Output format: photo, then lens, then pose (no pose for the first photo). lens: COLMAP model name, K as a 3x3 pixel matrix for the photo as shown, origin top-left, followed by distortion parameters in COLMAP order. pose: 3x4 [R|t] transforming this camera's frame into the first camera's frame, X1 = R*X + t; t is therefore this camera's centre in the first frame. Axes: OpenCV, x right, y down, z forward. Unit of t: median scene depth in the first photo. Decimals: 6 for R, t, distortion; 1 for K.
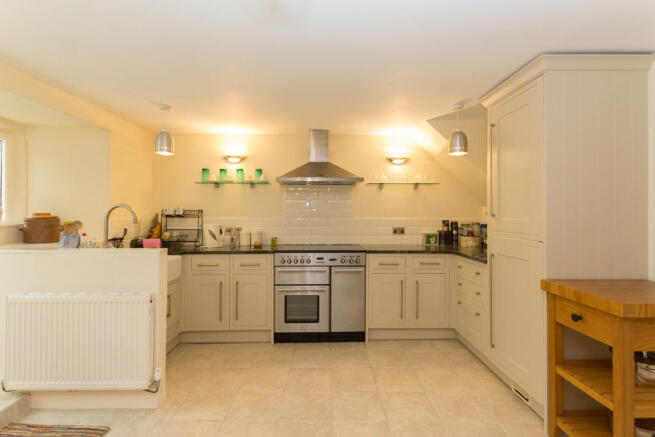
lens RADIAL K [[311.7, 0, 324.3], [0, 311.7, 214.3], [0, 0, 1]] dist [0.001697, -0.000740]
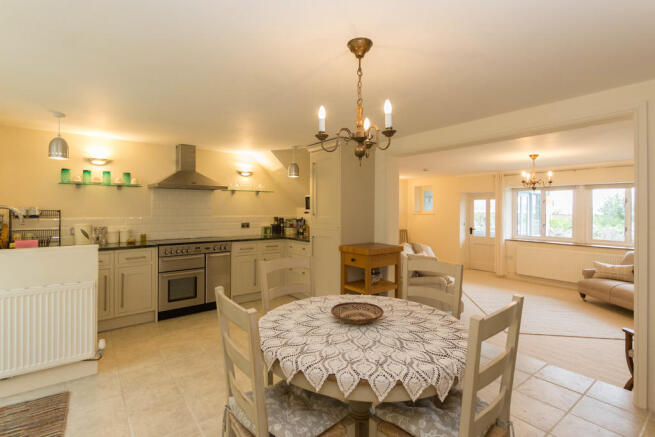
lens RADIAL K [[311.7, 0, 326.7], [0, 311.7, 214.0], [0, 0, 1]] dist [0.001697, -0.000740]
pose [[0.787938, -0.007814, 0.615706, -0.346731], [-0.000083, 0.999918, 0.012796, -0.014666], [-0.615755, -0.010133, 0.787872, -0.313521]]
